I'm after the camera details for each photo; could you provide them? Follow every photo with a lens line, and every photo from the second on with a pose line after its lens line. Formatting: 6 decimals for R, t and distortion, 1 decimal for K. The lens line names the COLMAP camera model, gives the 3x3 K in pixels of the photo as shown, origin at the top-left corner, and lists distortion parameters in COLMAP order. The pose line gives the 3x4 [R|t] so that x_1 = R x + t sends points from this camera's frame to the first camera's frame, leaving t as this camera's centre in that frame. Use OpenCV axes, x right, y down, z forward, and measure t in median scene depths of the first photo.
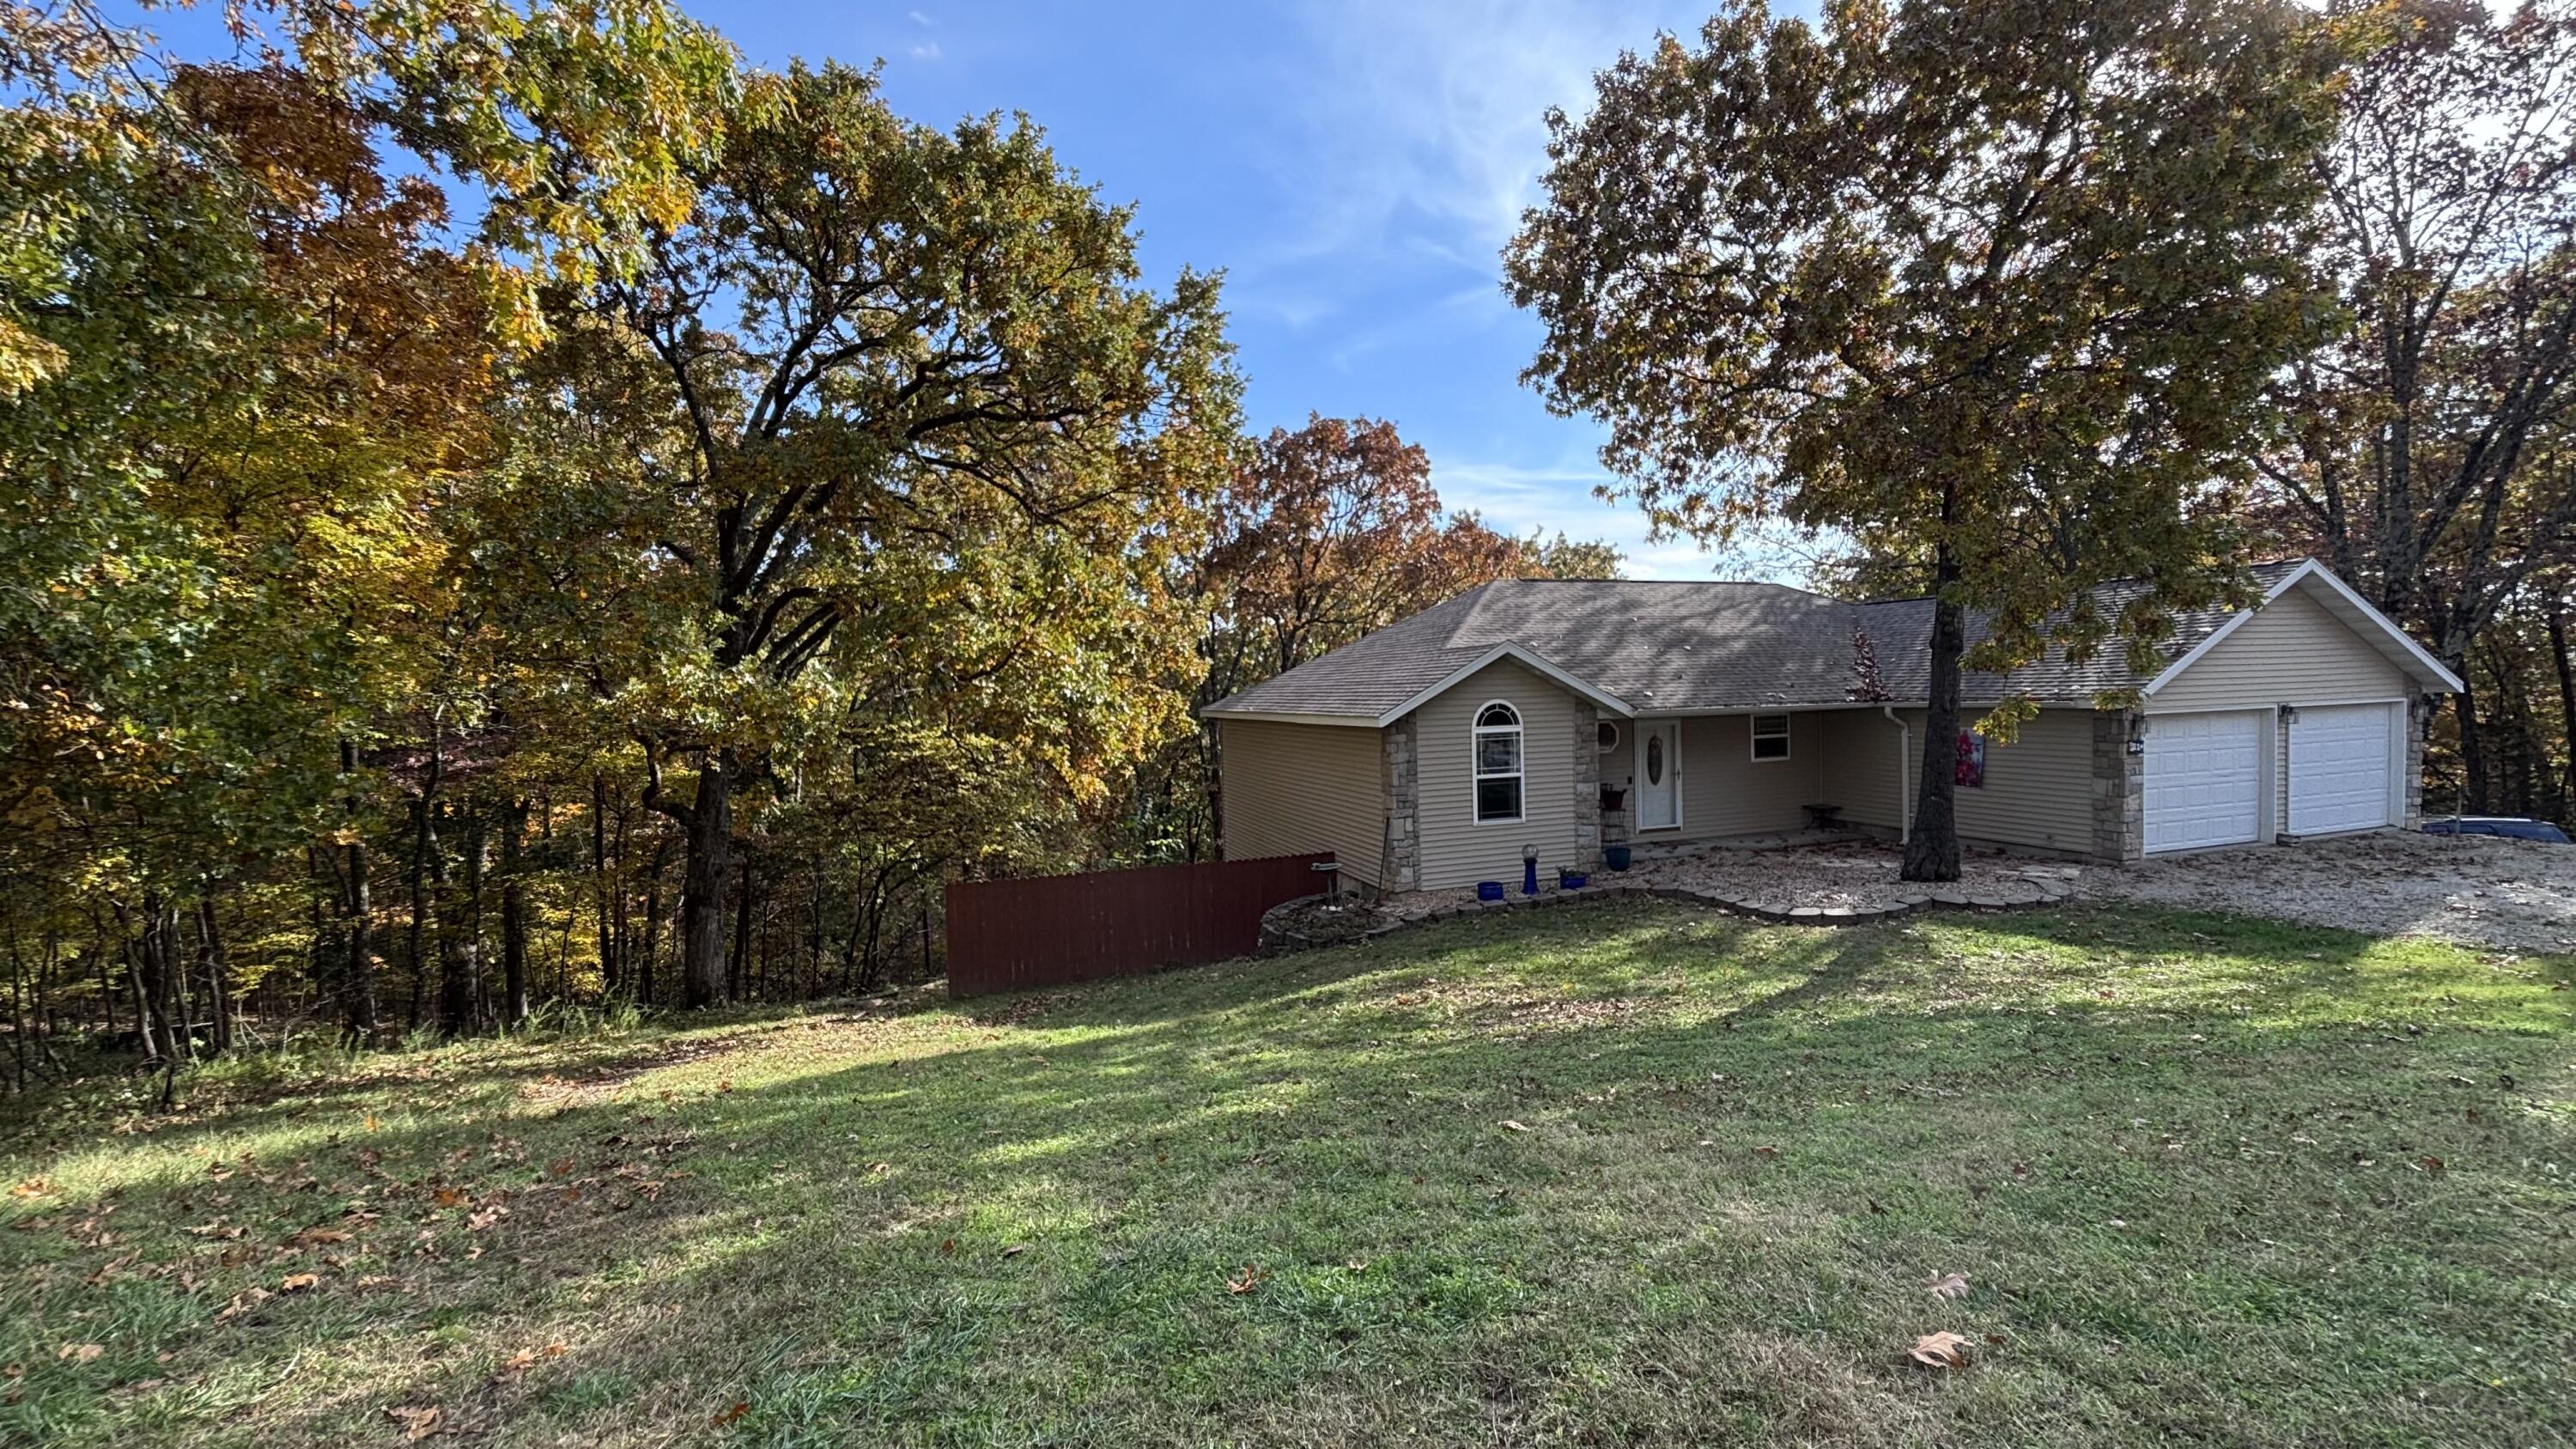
lens RADIAL K [[1050.5, 0, 1288.0], [0, 1050.5, 724.5], [0, 0, 1]] dist [0.000921, -0.000126]
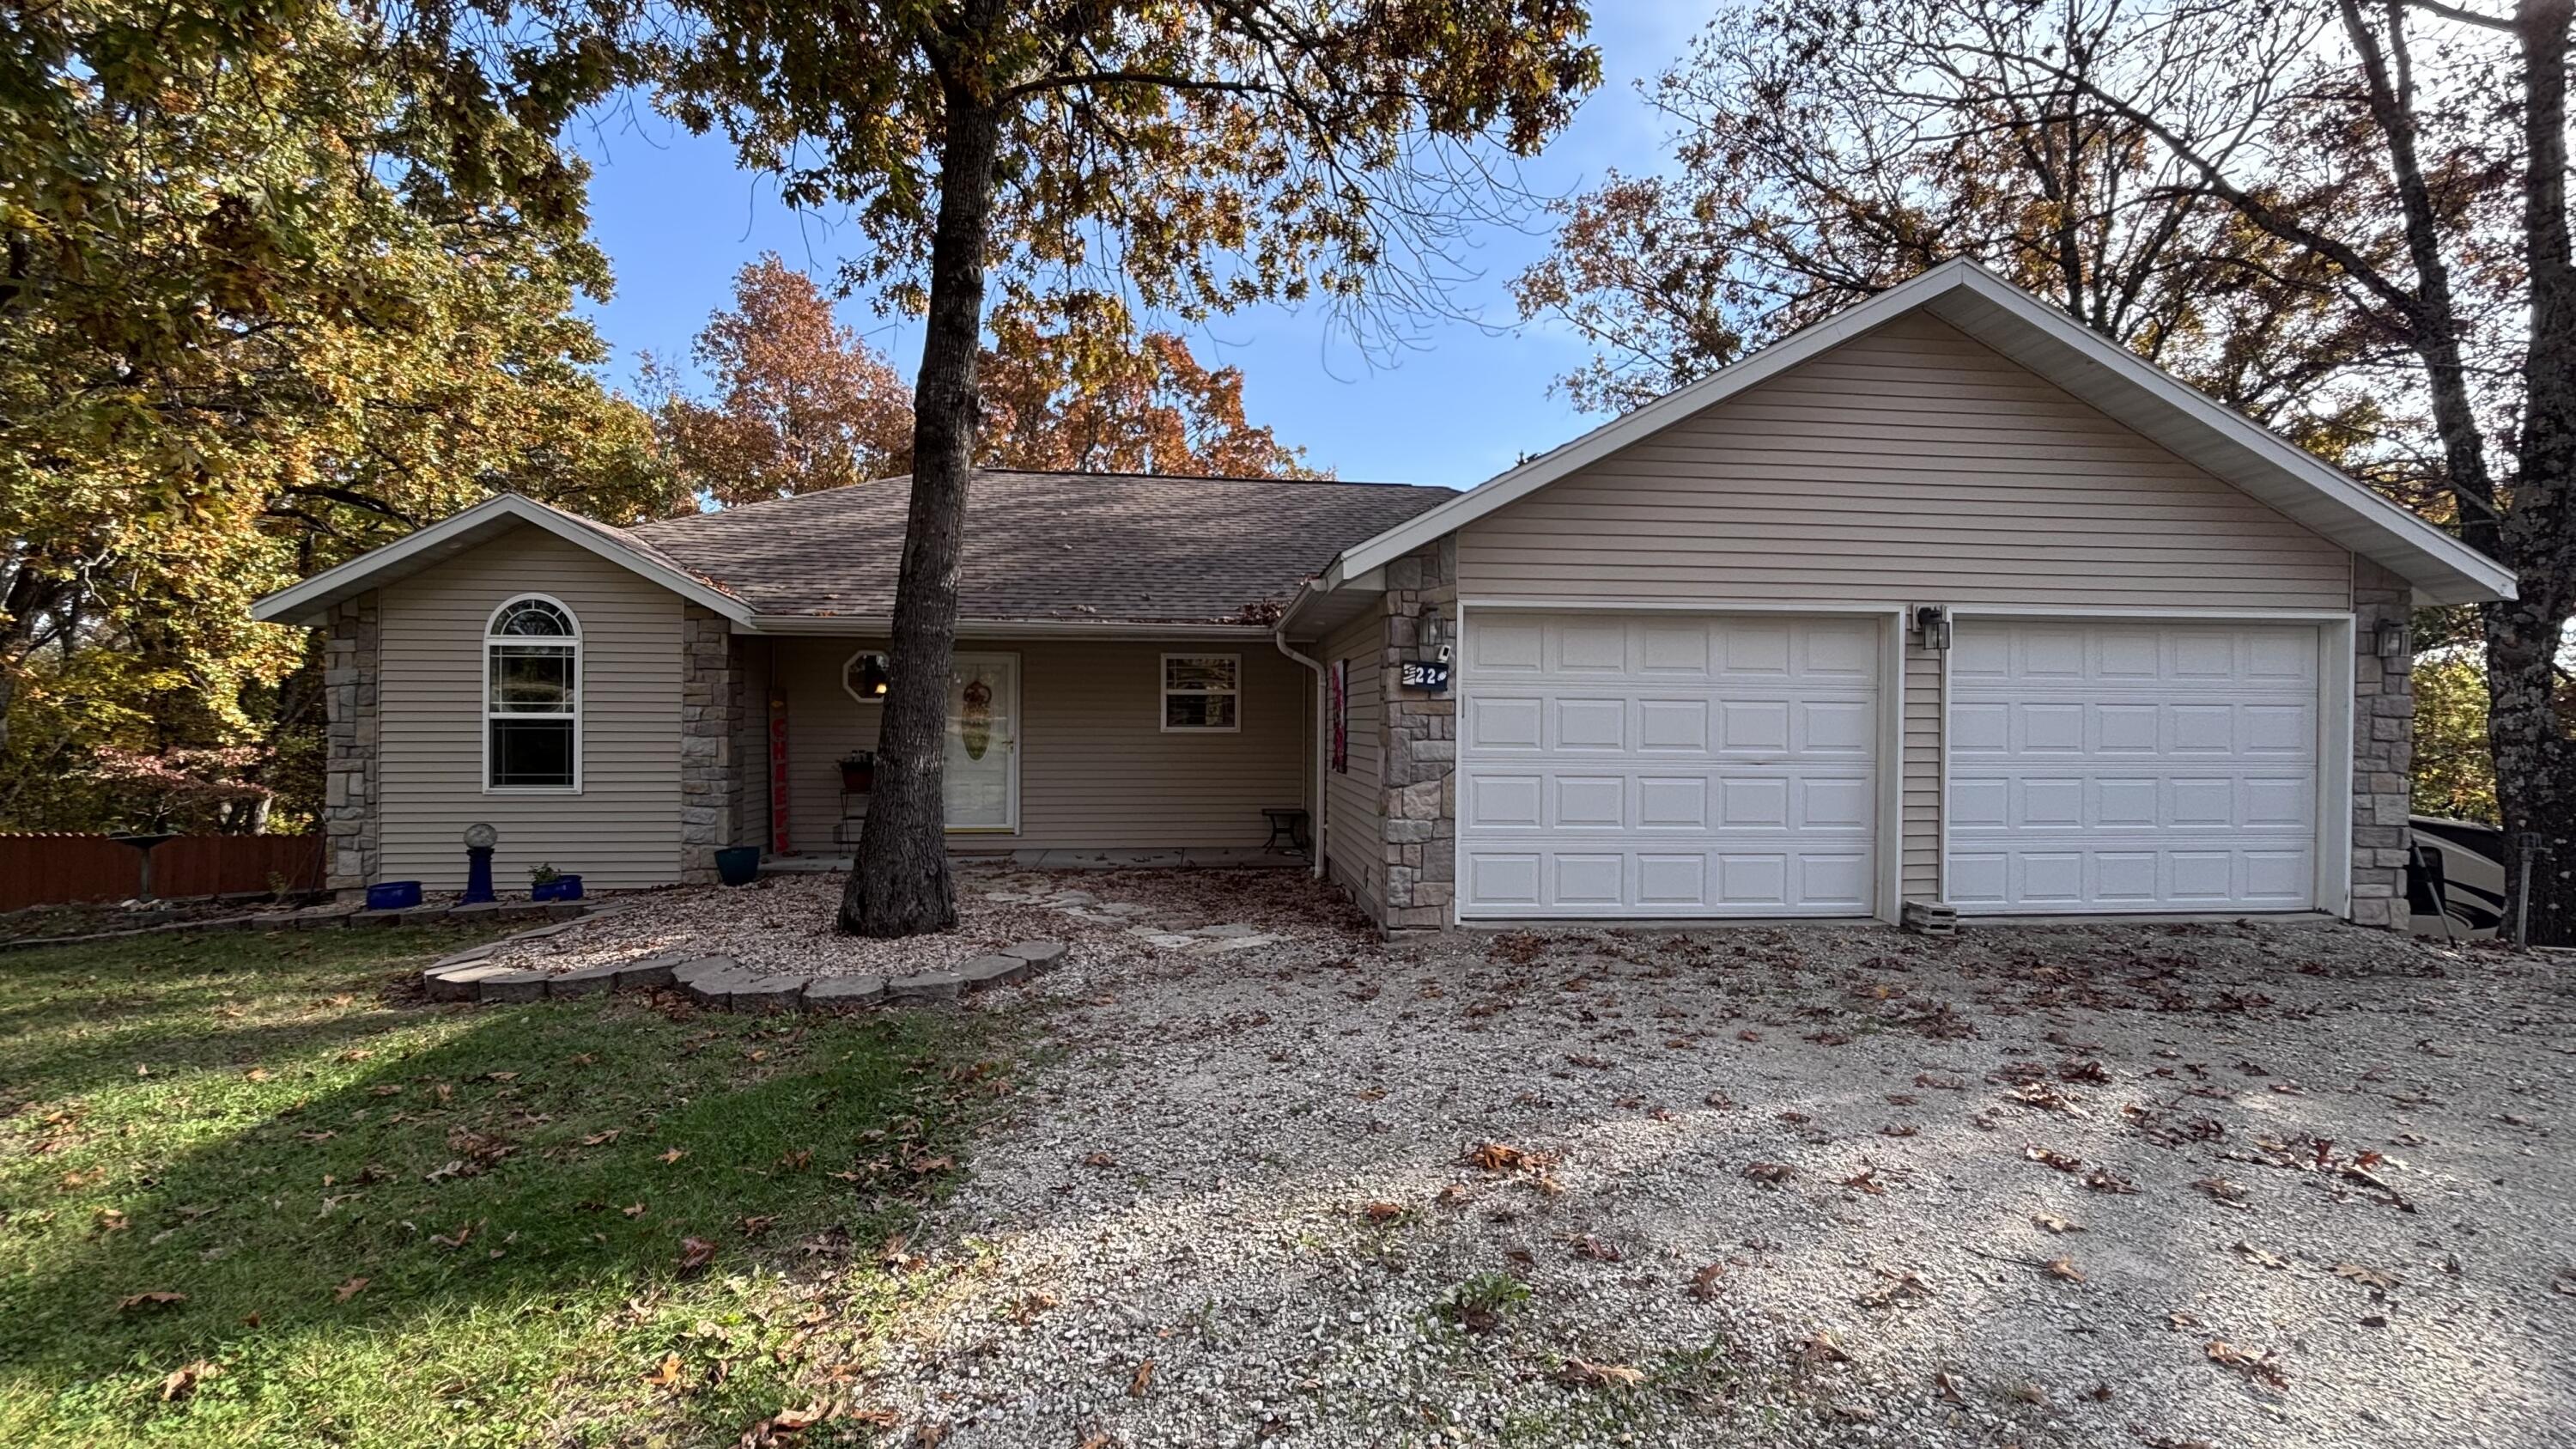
lens RADIAL K [[1050.5, 0, 1288.0], [0, 1050.5, 724.5], [0, 0, 1]] dist [0.000921, -0.000126]
pose [[0.967497, 0.034542, -0.250513, 0.793144], [-0.040172, 0.999041, -0.017395, 0.046837], [0.249672, 0.026893, 0.967957, 0.510524]]
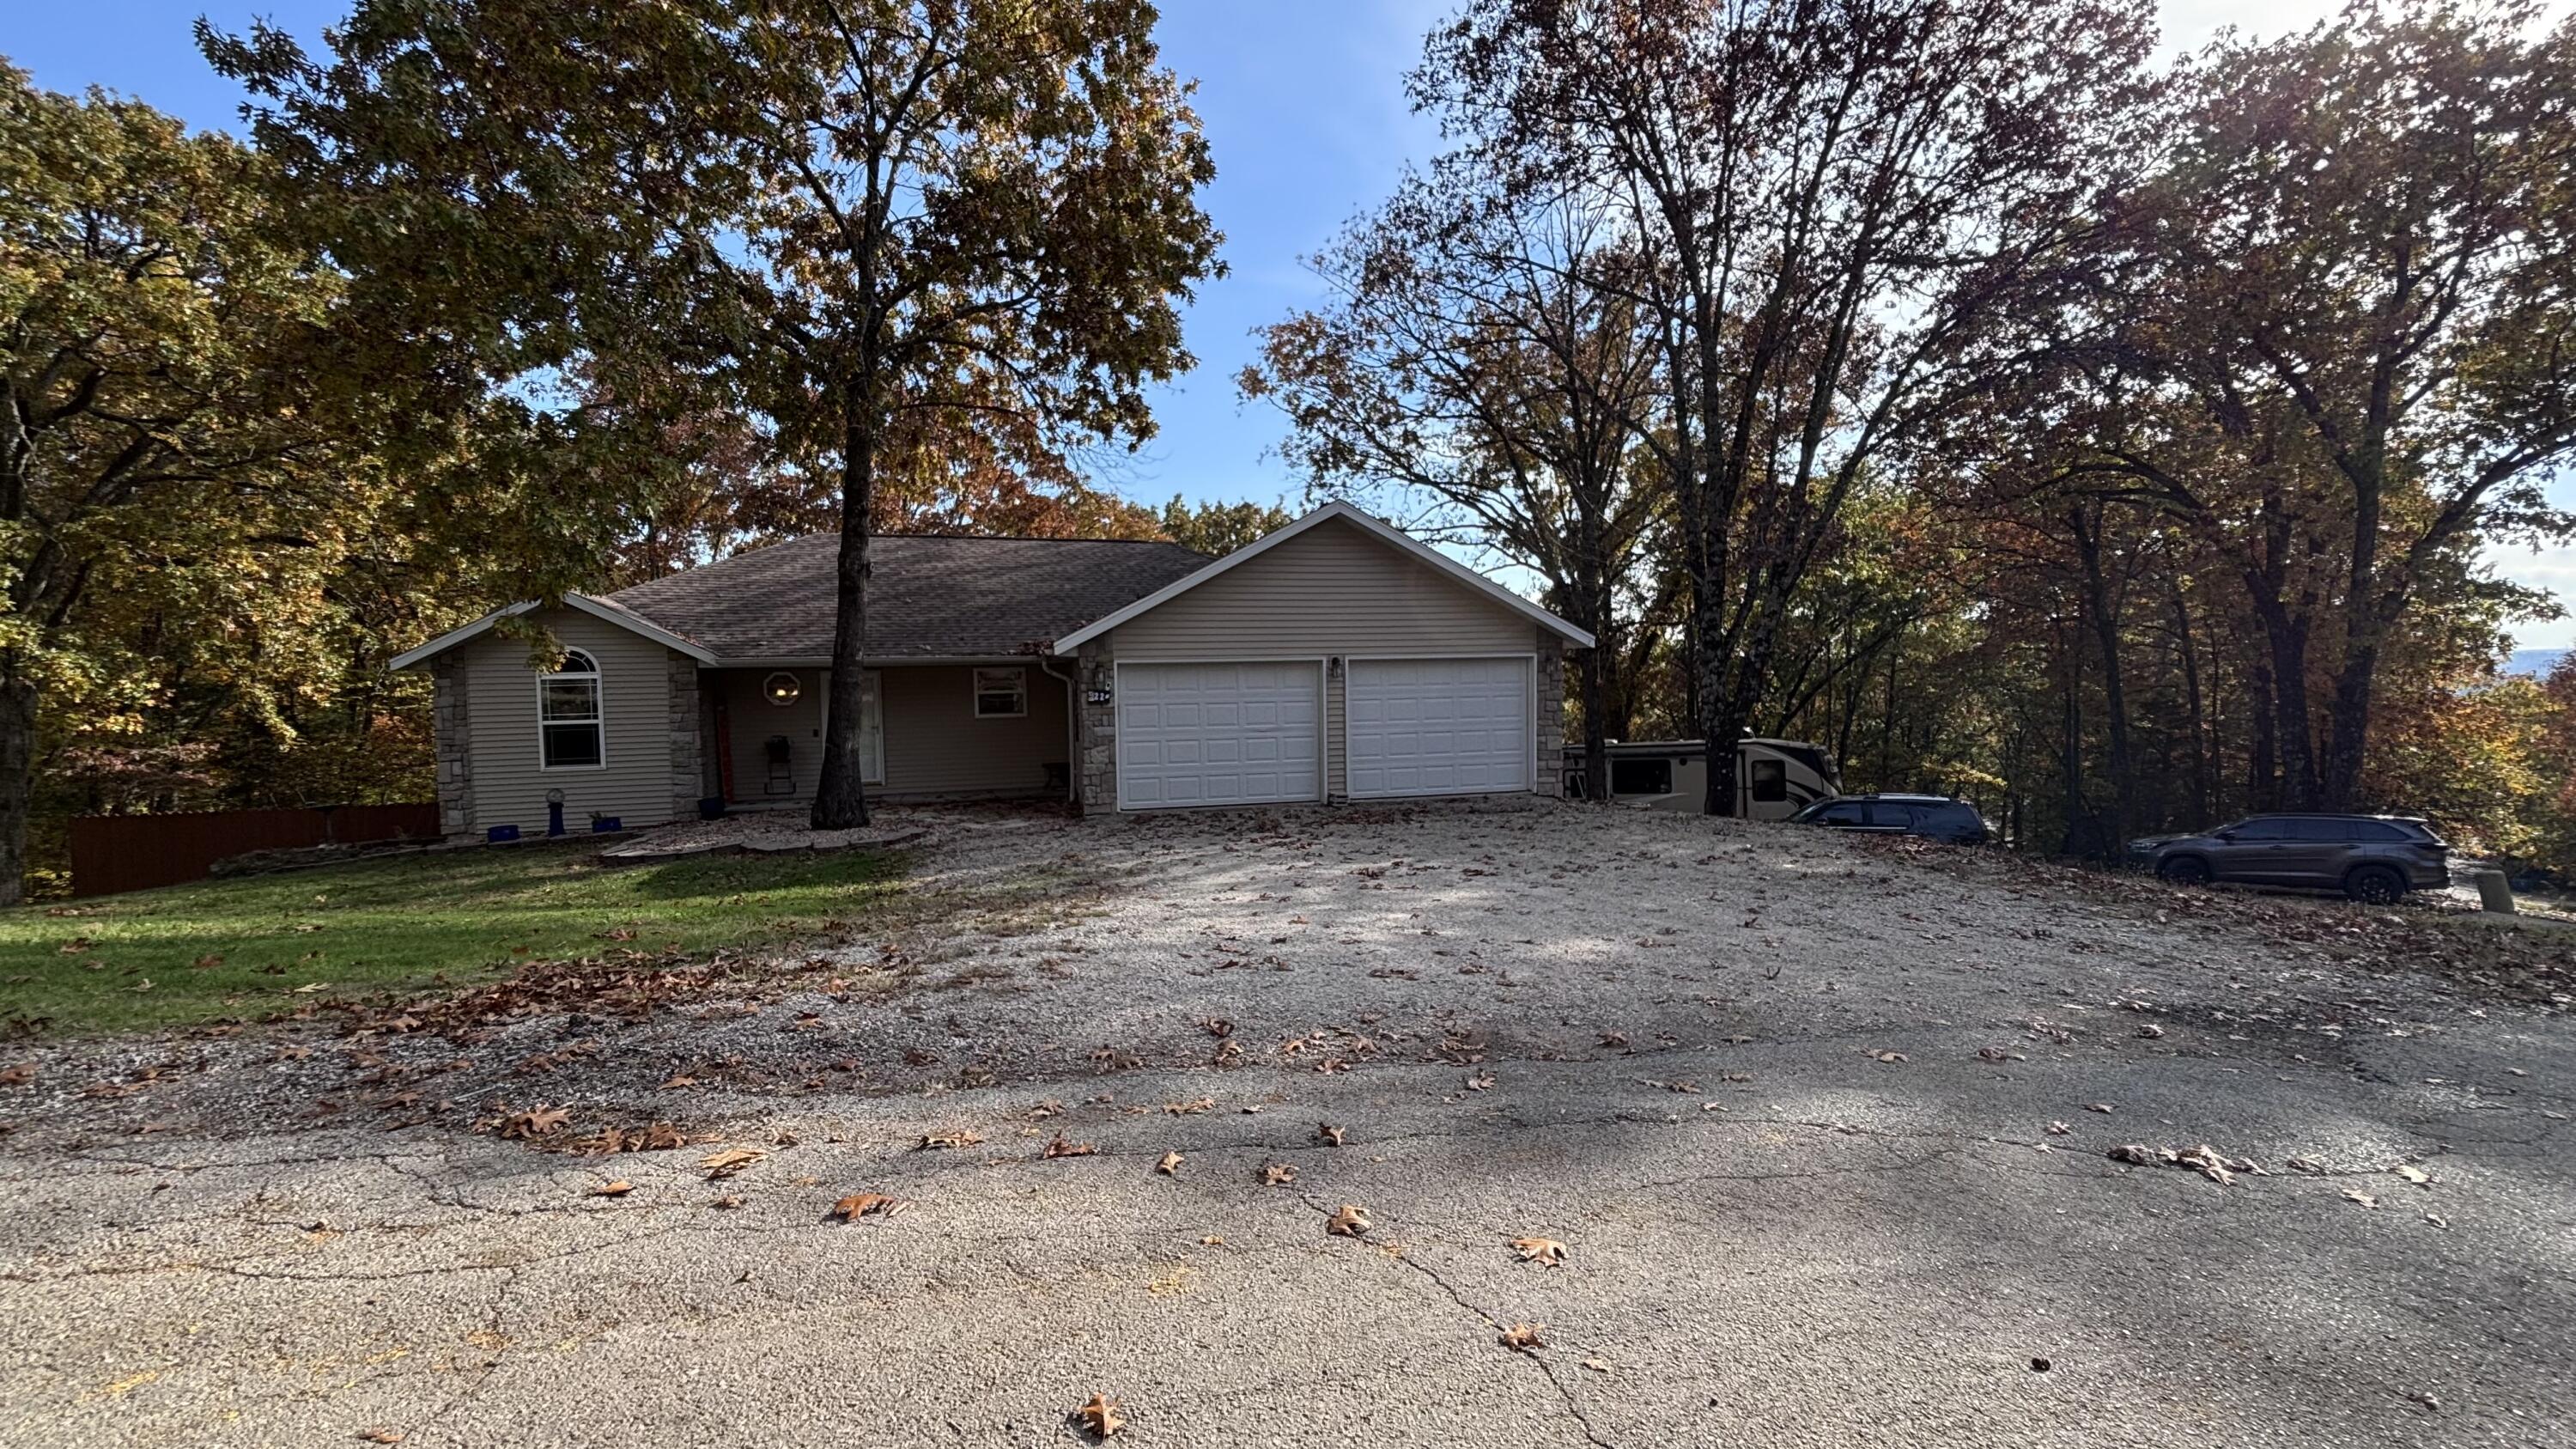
lens RADIAL K [[1030.8, 0, 1288.0], [0, 1030.8, 724.5], [0, 0, 1]] dist [0.001179, -0.006596]
pose [[0.995858, 0.013698, -0.089880, 0.976514], [-0.012011, 0.999742, 0.019290, 0.023687], [0.090121, -0.018131, 0.995766, 0.079800]]
